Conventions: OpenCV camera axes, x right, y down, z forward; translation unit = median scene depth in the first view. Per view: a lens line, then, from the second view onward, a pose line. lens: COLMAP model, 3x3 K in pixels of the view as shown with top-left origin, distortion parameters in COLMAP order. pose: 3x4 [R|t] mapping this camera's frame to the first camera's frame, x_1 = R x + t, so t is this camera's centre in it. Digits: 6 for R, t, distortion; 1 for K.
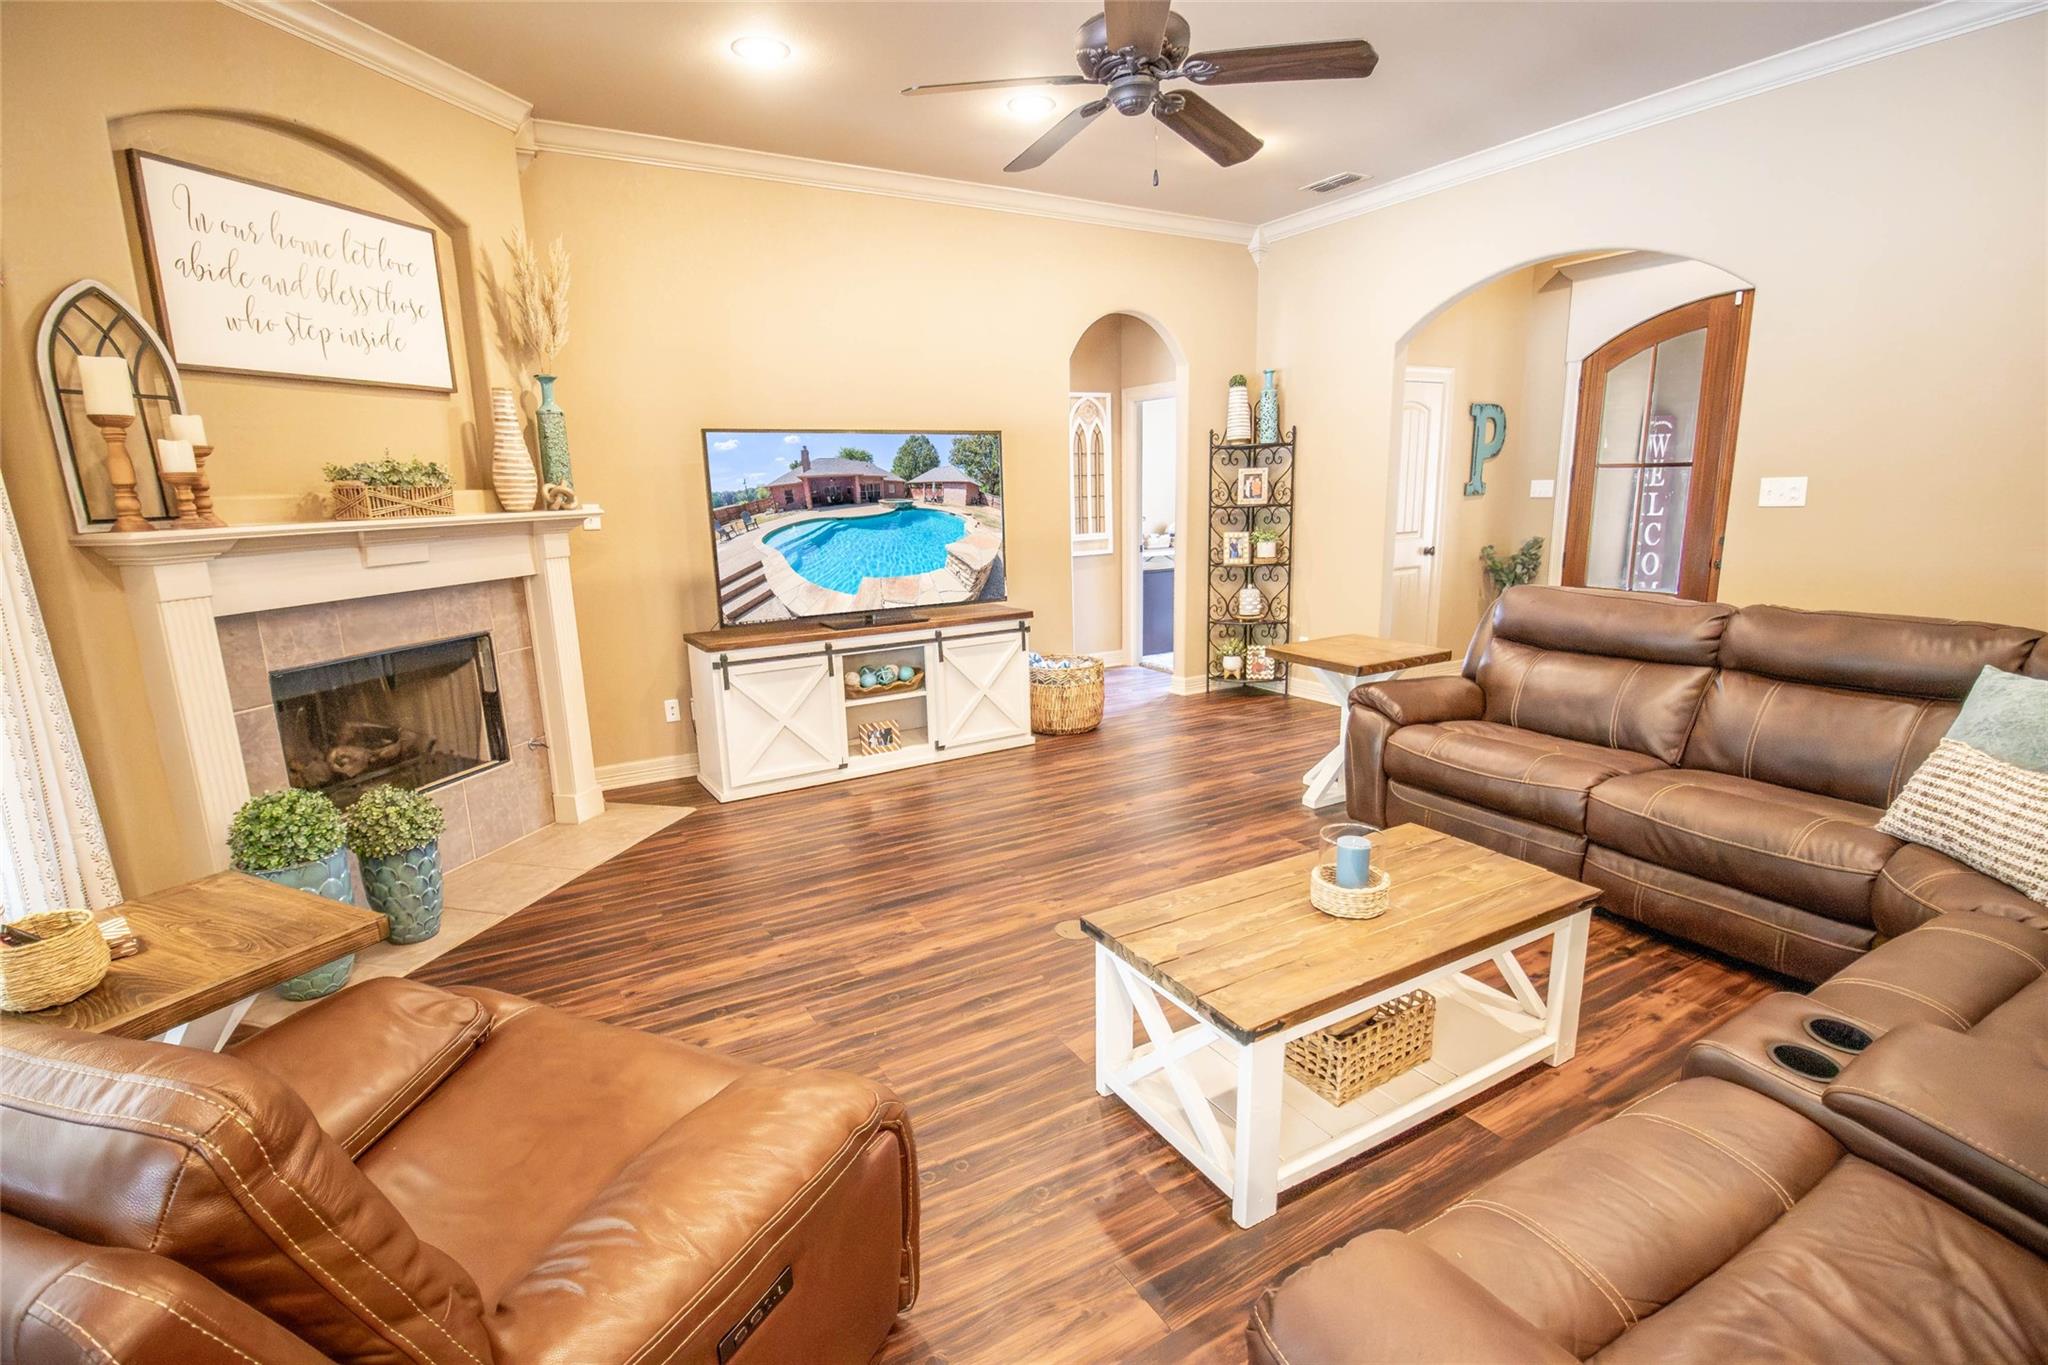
lens RADIAL K [[955.3, 0, 1022.7], [0, 955.3, 690.1], [0, 0, 1]] dist [-0.023226, -0.001481]
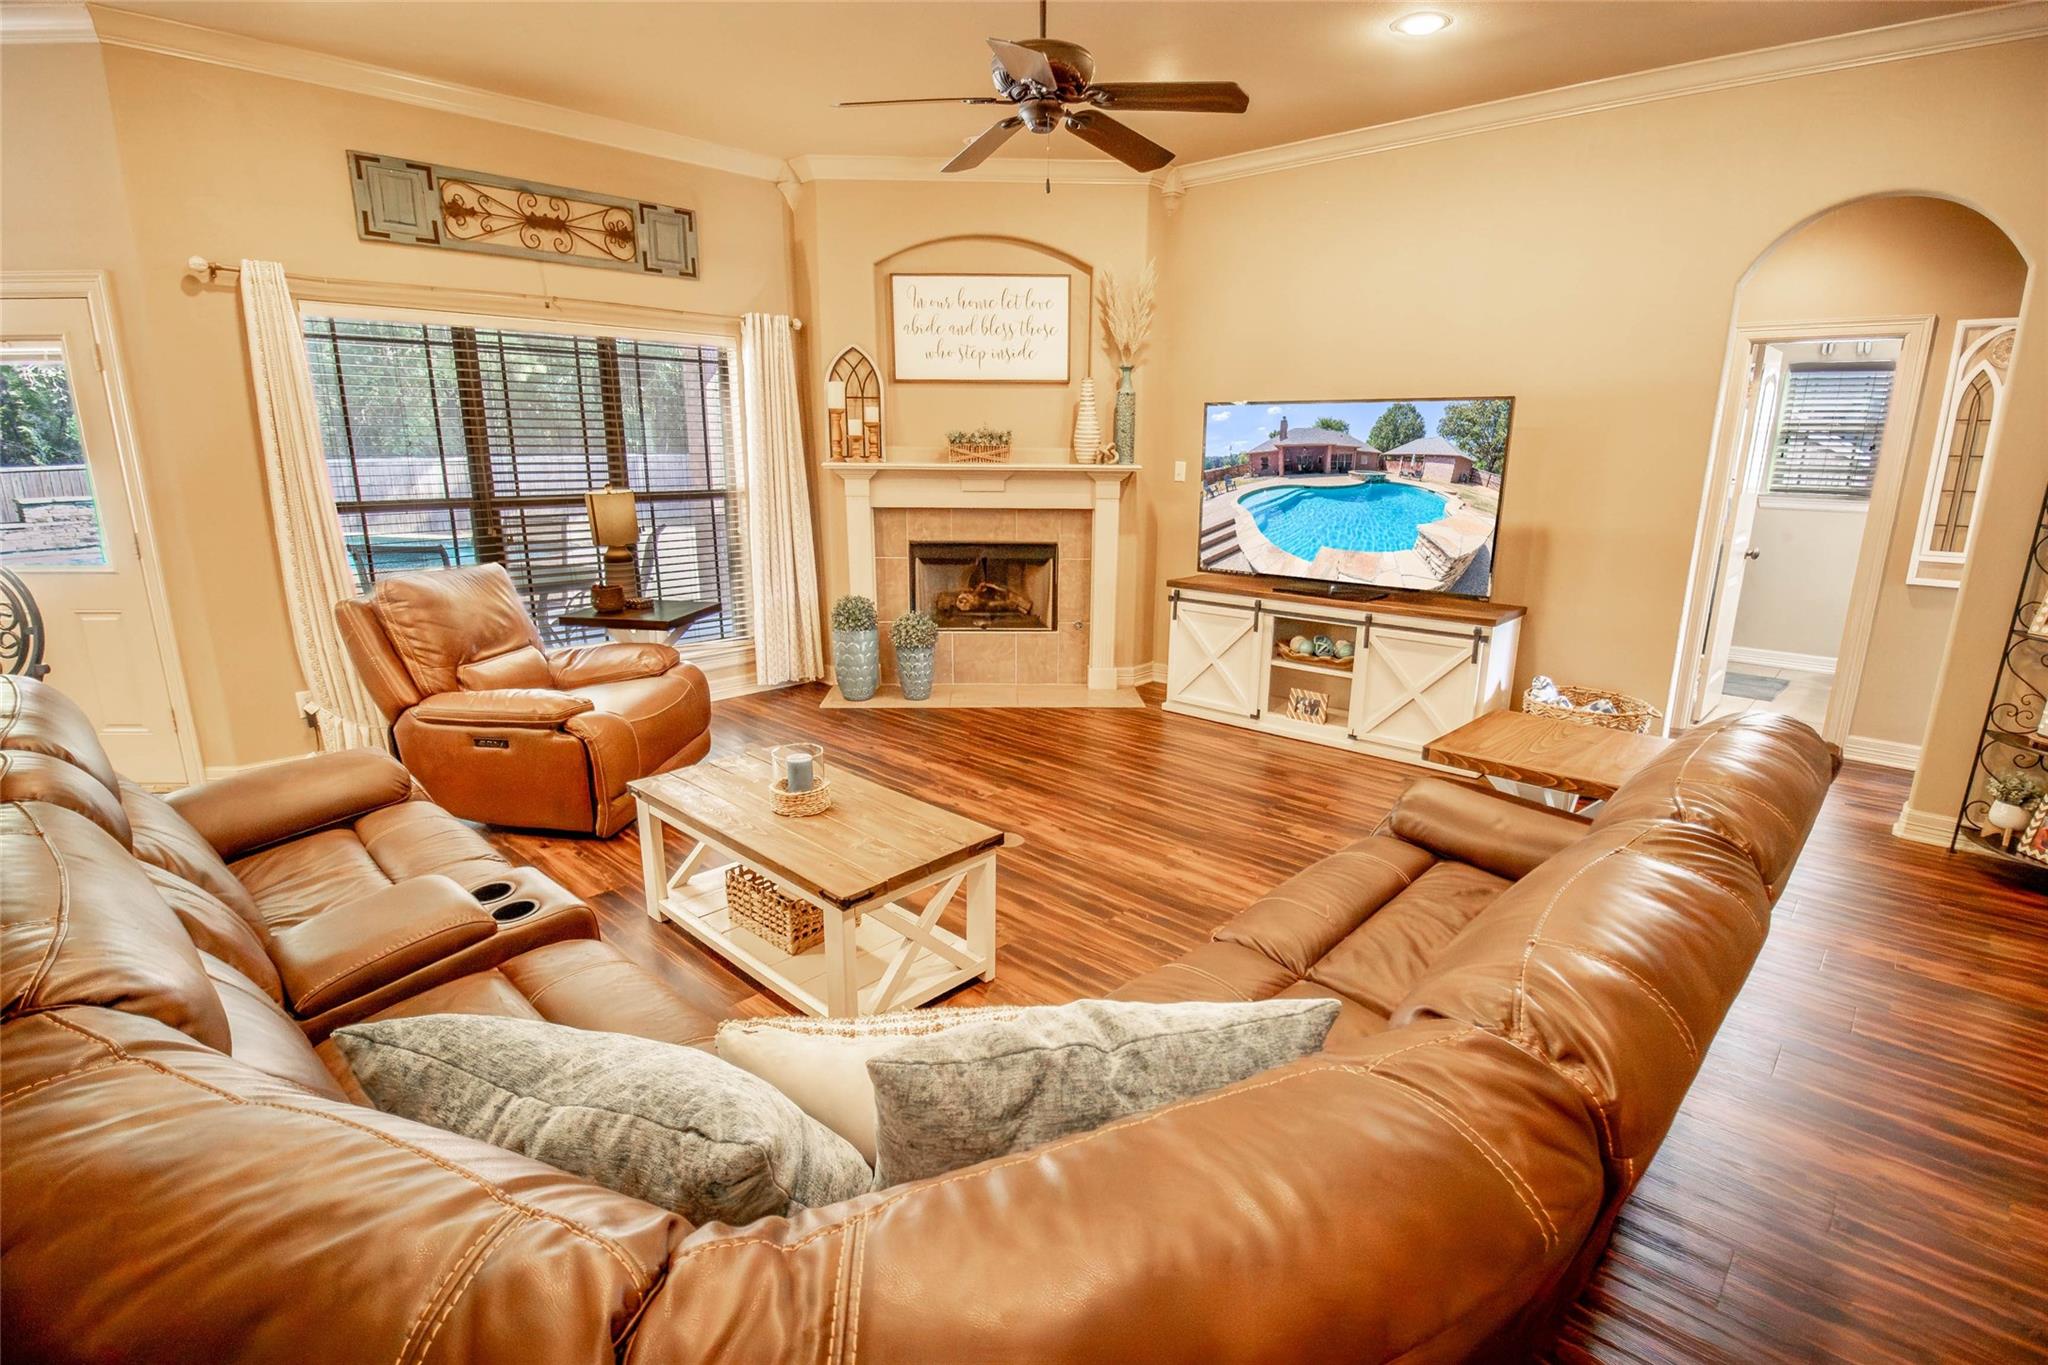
lens RADIAL K [[955.3, 0, 1054.9], [0, 955.3, 698.7], [0, 0, 1]] dist [-0.023226, -0.001481]
pose [[0.287783, 0.264314, -0.920499, 0.753428], [-0.219809, 0.953731, 0.205136, -0.114301], [0.932129, 0.143299, 0.332567, 0.442065]]
